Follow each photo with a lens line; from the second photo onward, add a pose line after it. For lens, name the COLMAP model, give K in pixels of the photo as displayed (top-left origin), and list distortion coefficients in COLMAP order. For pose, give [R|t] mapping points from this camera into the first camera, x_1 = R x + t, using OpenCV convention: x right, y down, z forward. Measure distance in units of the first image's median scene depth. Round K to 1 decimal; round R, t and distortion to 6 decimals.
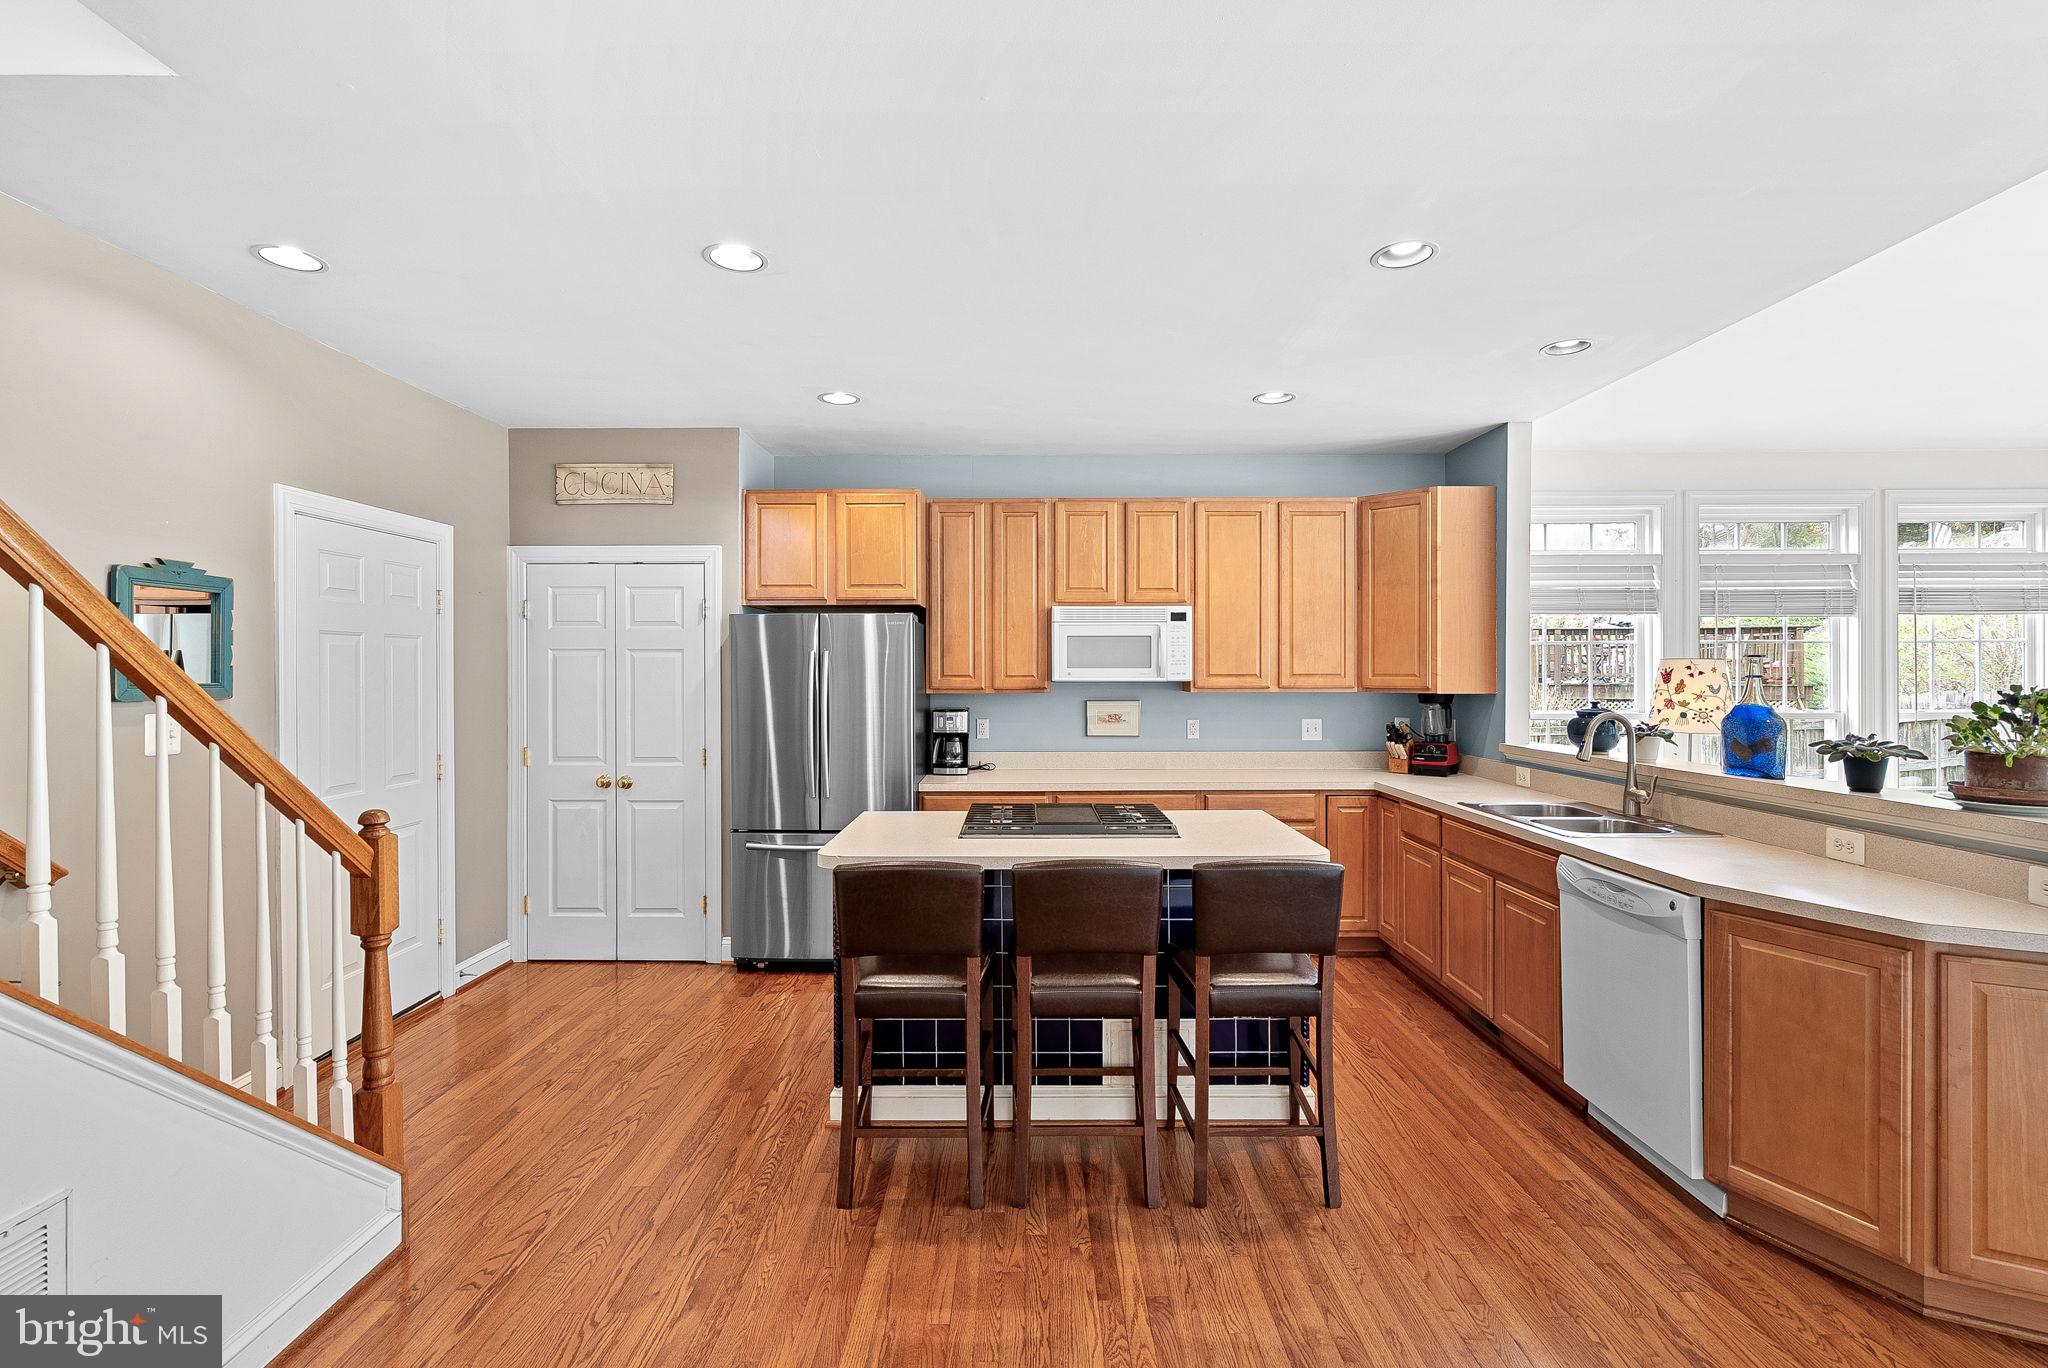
lens RADIAL K [[928.5, 0, 1019.3], [0, 928.5, 675.5], [0, 0, 1]] dist [-0.010606, 0.001760]
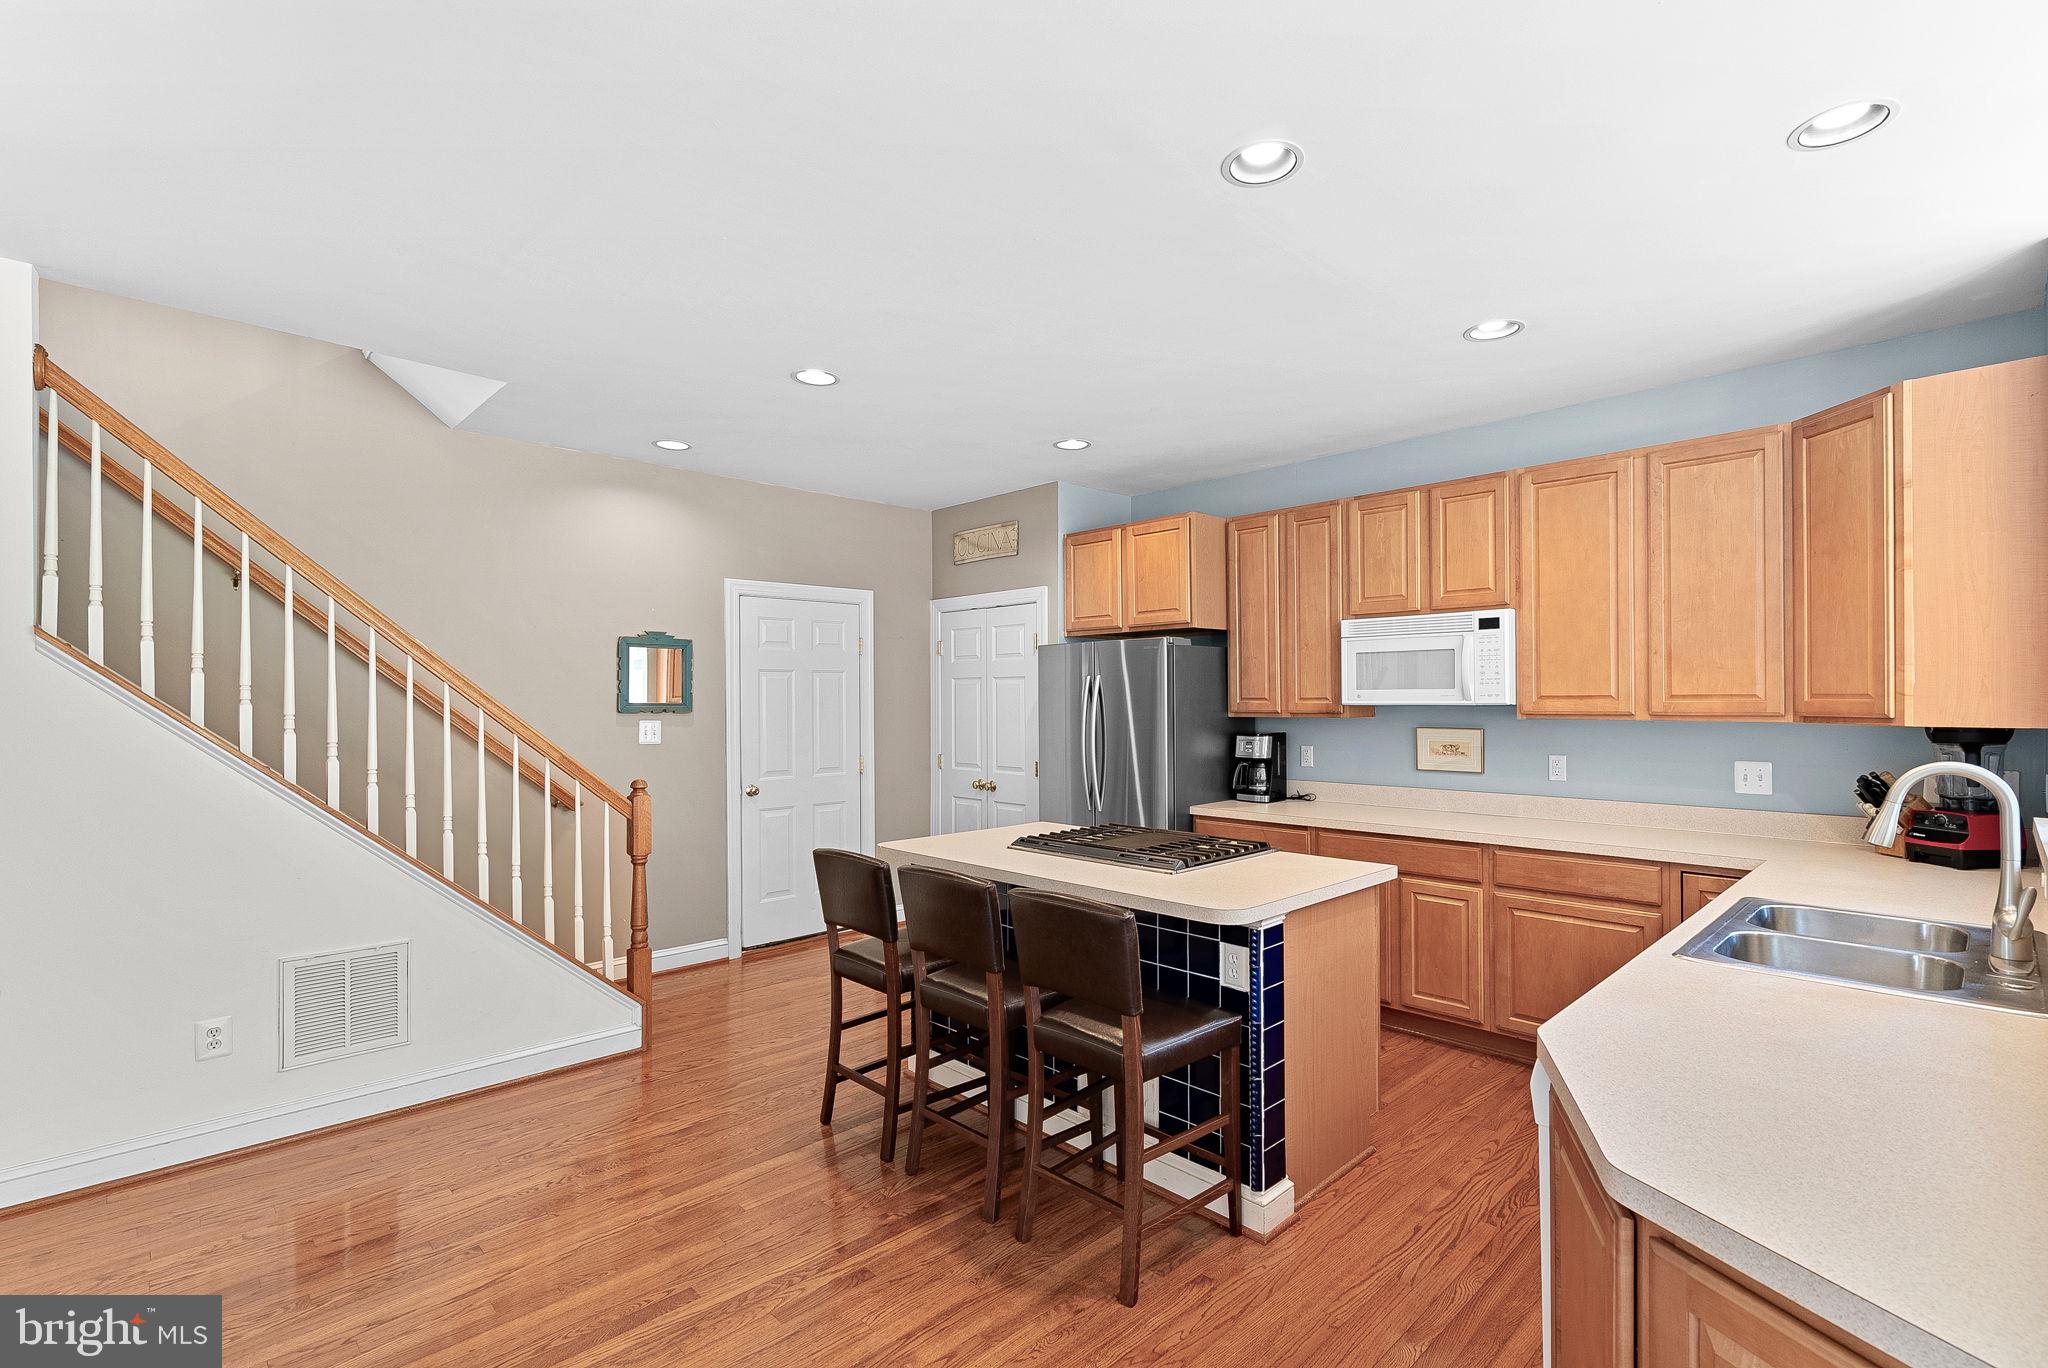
lens RADIAL K [[928.5, 0, 1021.0], [0, 928.5, 700.0], [0, 0, 1]] dist [-0.010606, 0.001760]
pose [[0.696906, -0.000858, -0.717162, 0.457289], [0.000327, 1.000000, -0.000879, 0.002412], [0.717163, 0.000378, 0.696906, 0.163109]]
